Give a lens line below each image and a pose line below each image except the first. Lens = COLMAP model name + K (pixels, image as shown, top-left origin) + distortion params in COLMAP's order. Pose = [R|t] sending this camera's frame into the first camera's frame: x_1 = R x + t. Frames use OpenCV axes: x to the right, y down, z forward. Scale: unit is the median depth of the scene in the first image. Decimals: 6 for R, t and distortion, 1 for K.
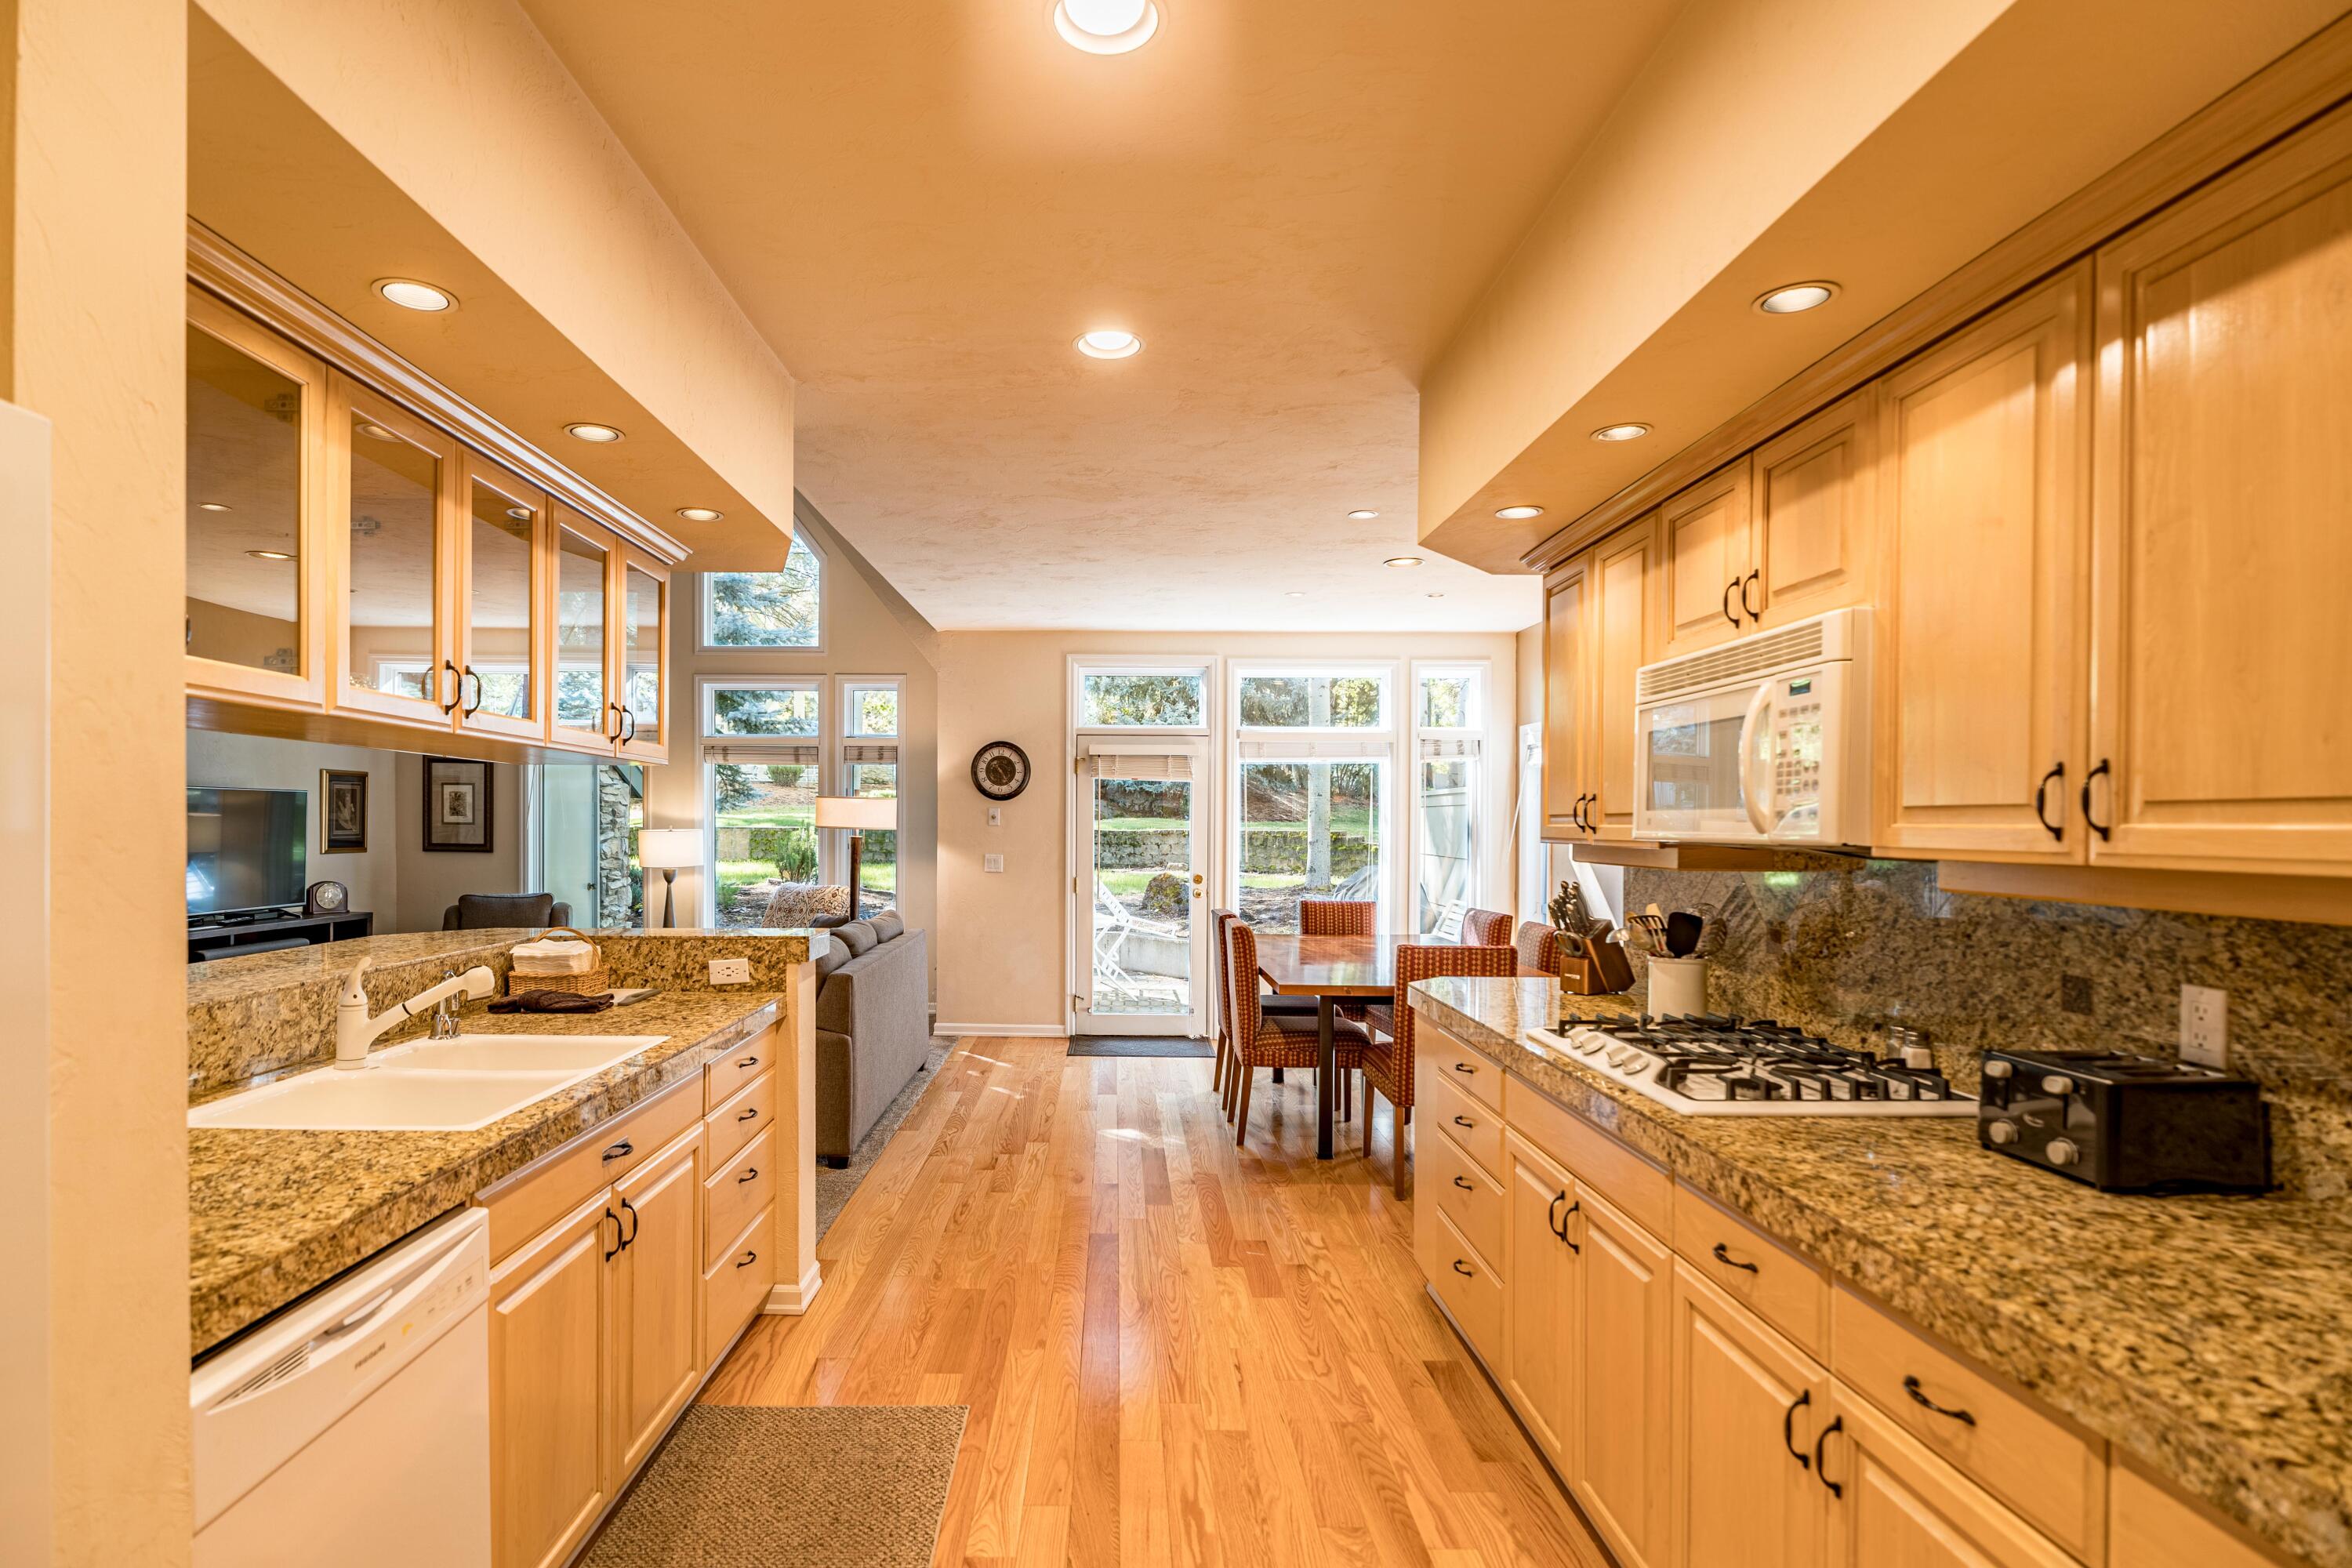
lens RADIAL K [[1152.9, 0, 1172.3], [0, 1152.9, 803.3], [0, 0, 1]] dist [-0.002089, -0.000167]
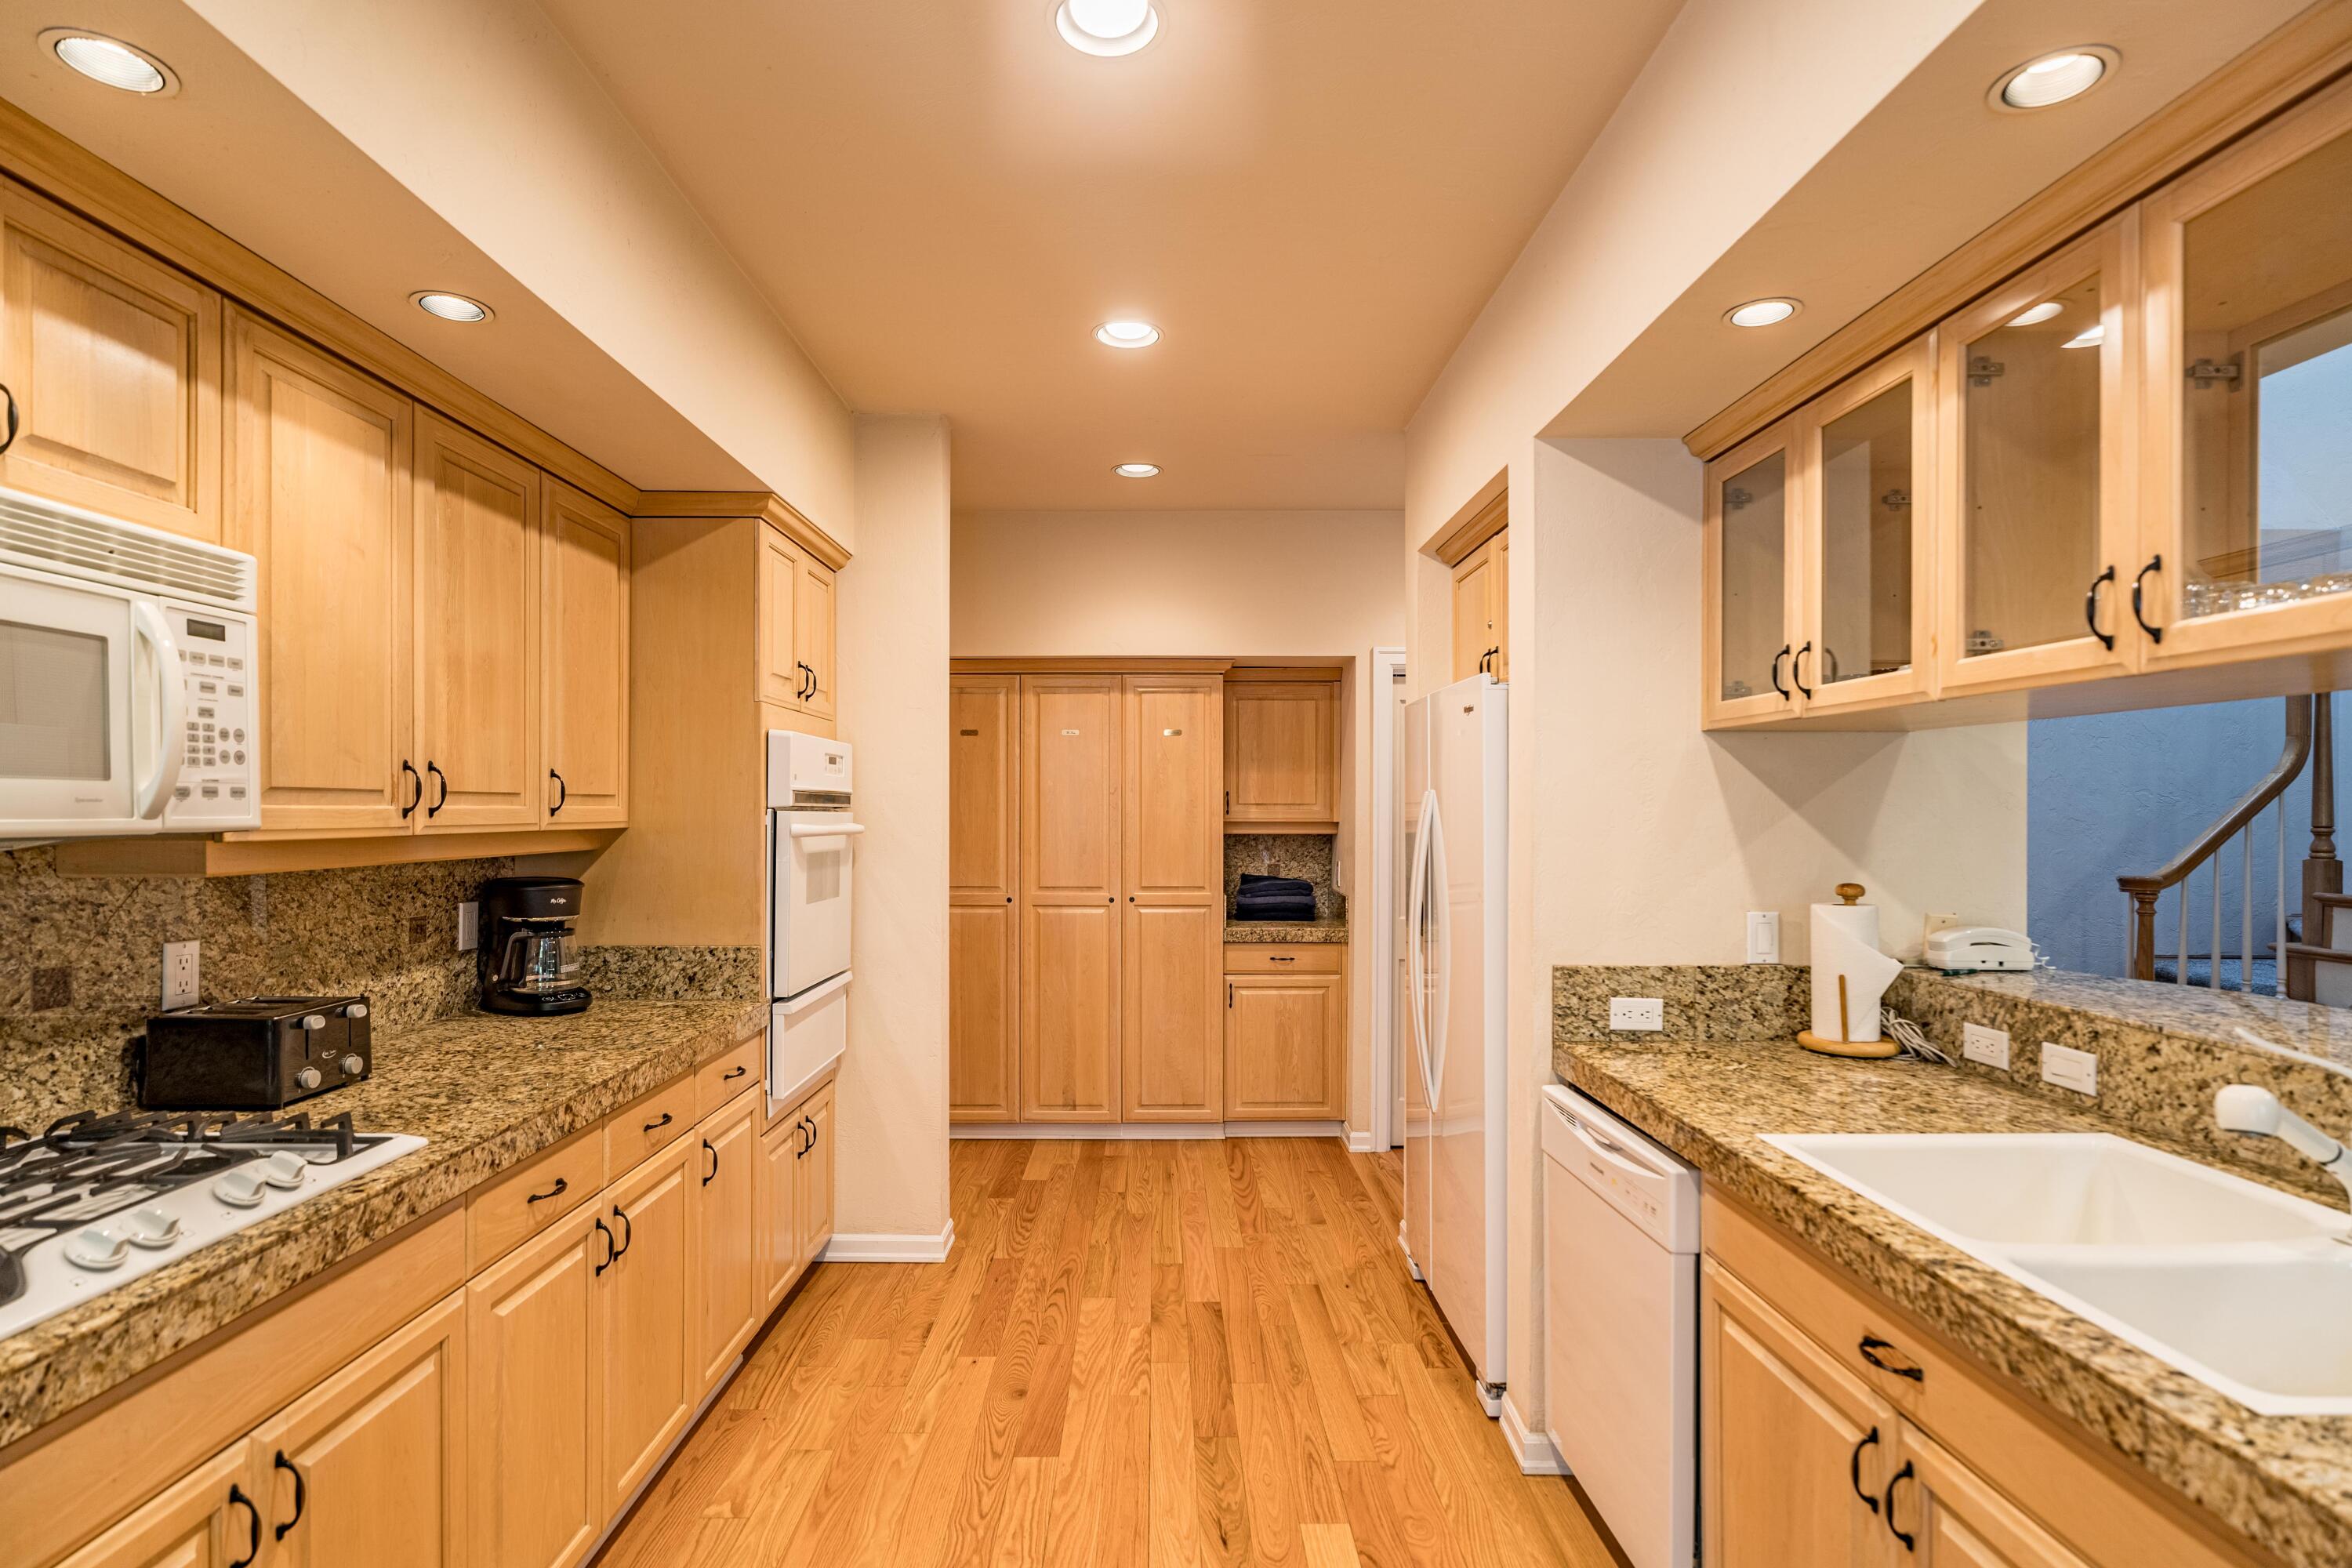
lens RADIAL K [[1152.9, 0, 1172.3], [0, 1152.9, 803.3], [0, 0, 1]] dist [-0.002089, -0.000167]
pose [[-0.999336, -0.006484, 0.035859, -0.150743], [-0.007295, 0.999720, -0.022527, 0.032795], [-0.035703, -0.022774, -0.999103, 1.949645]]
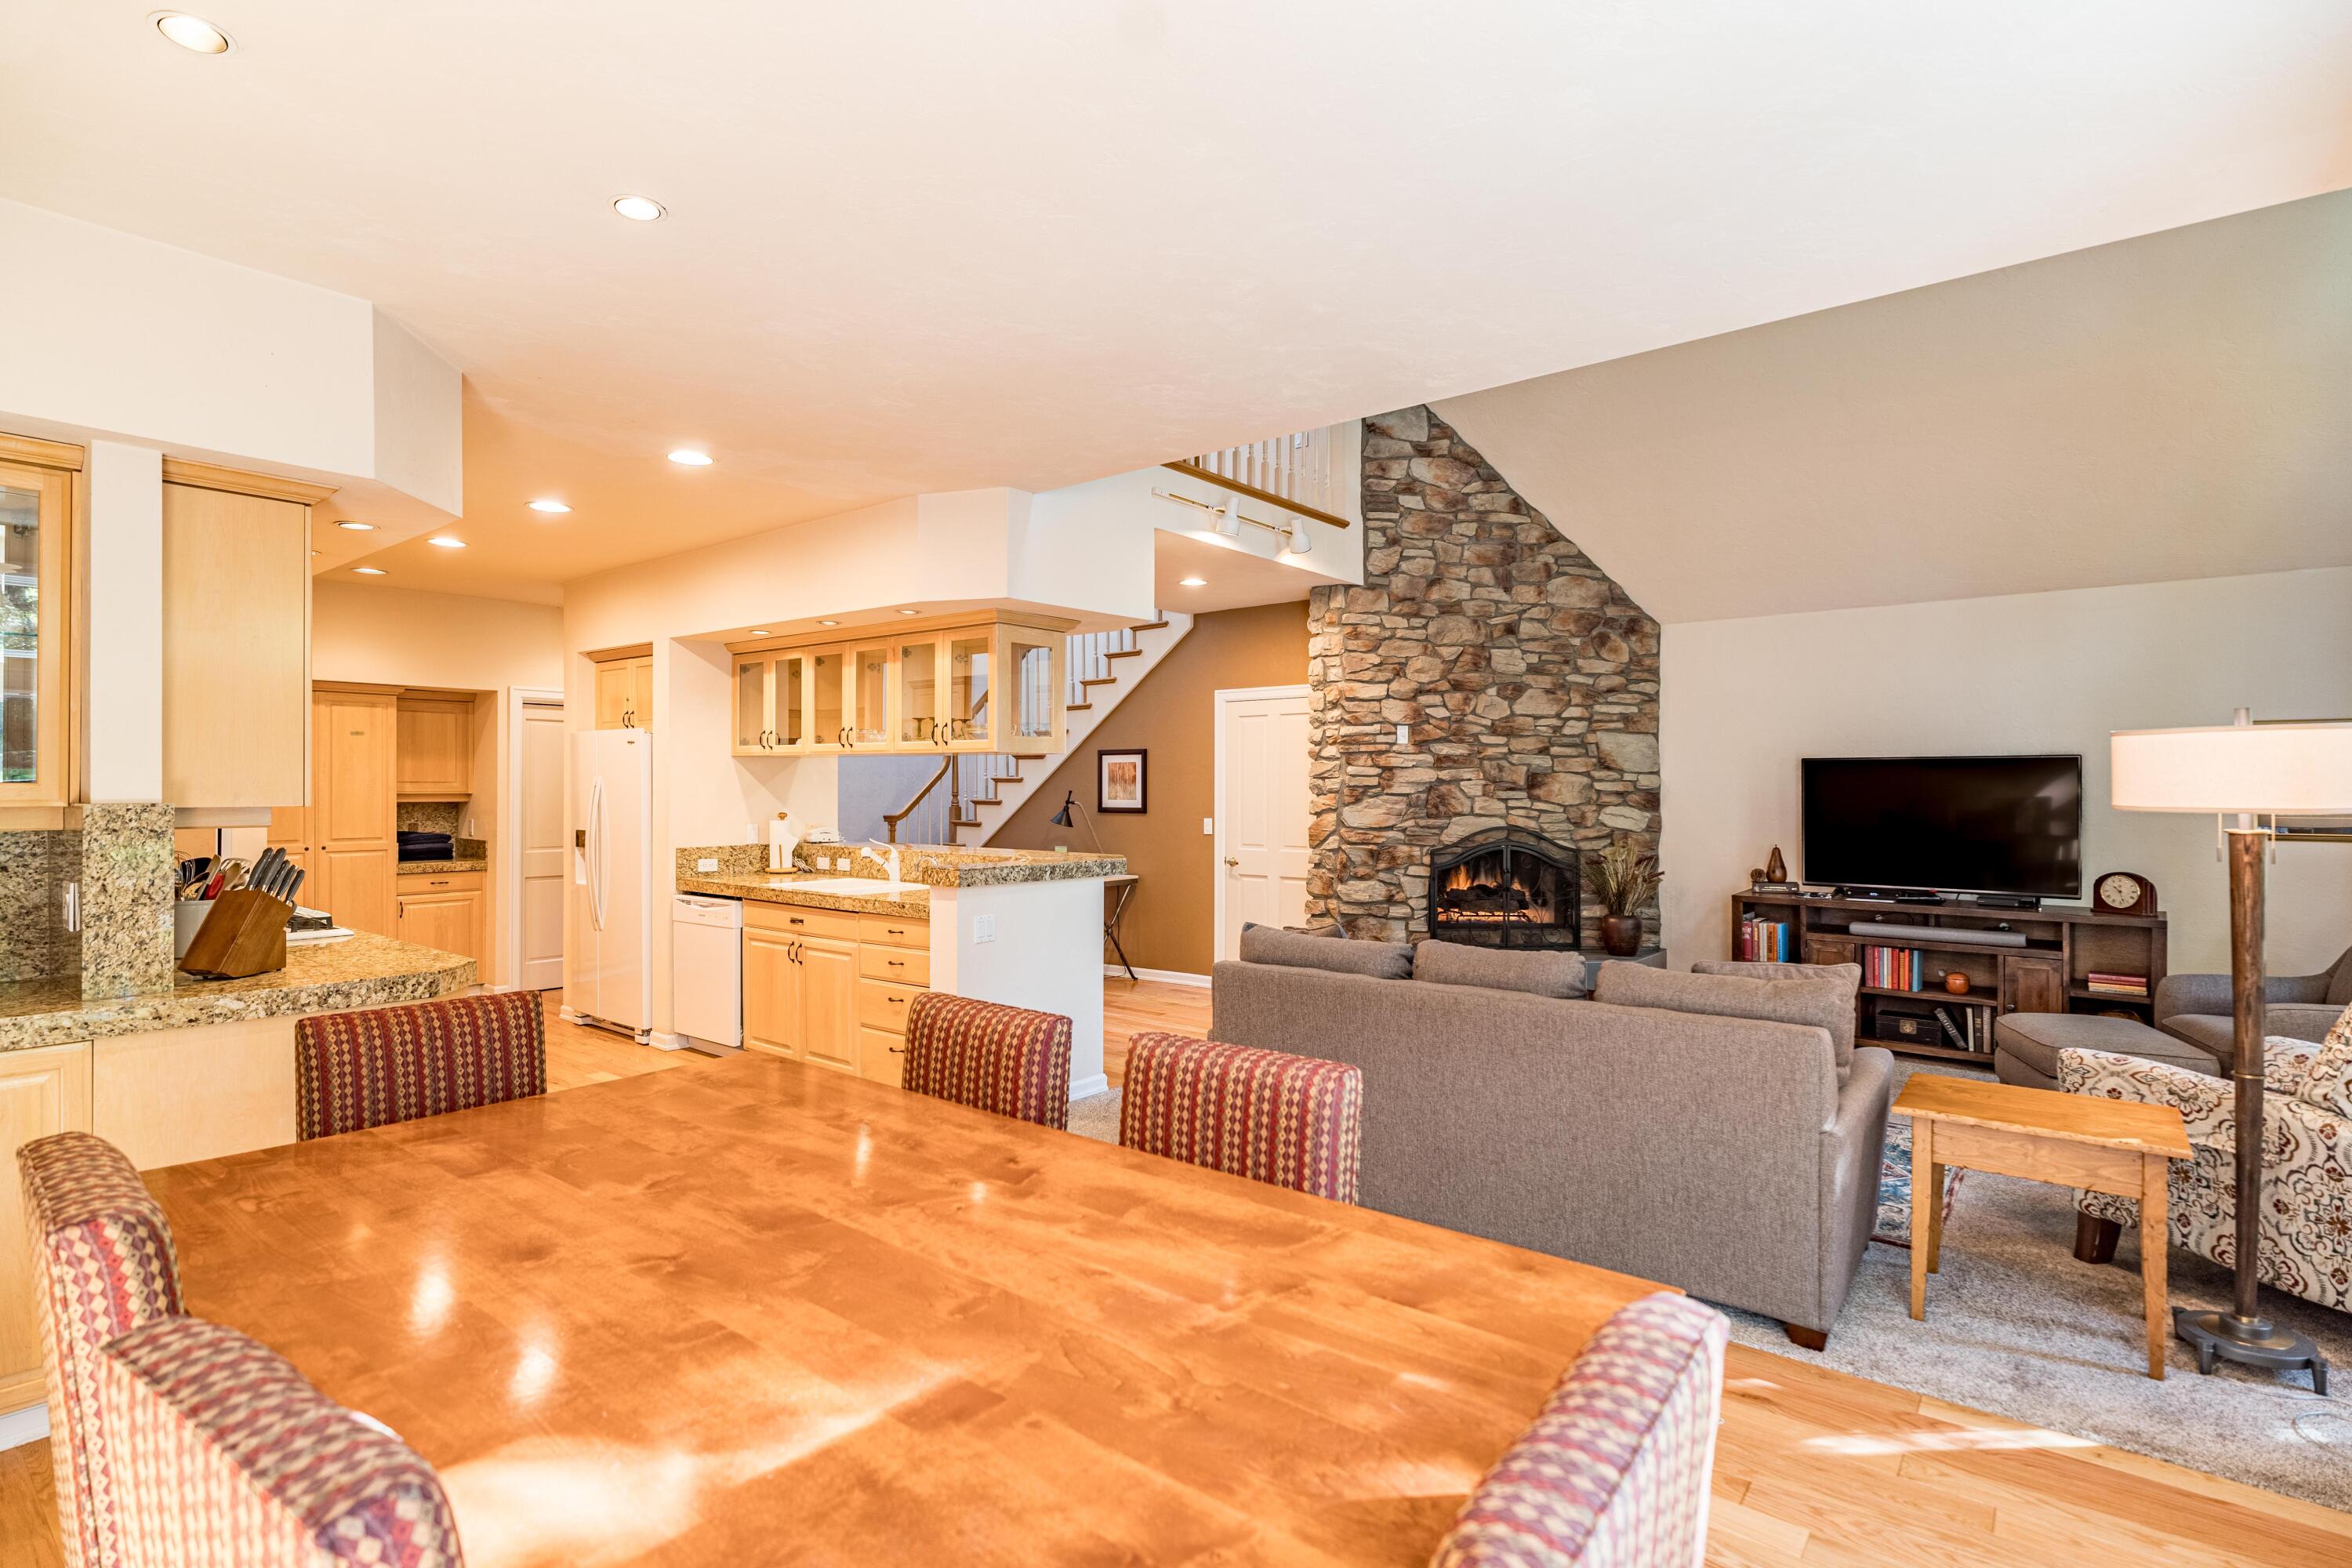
lens RADIAL K [[1122.8, 0, 1176.0], [0, 1122.8, 784.0], [0, 0, 1]] dist [-0.001828, 0.000363]
pose [[-0.660735, -0.008697, -0.750569, 0.907435], [0.007269, 0.999812, -0.017984, 0.067745], [0.750584, -0.017338, -0.660547, 3.785784]]
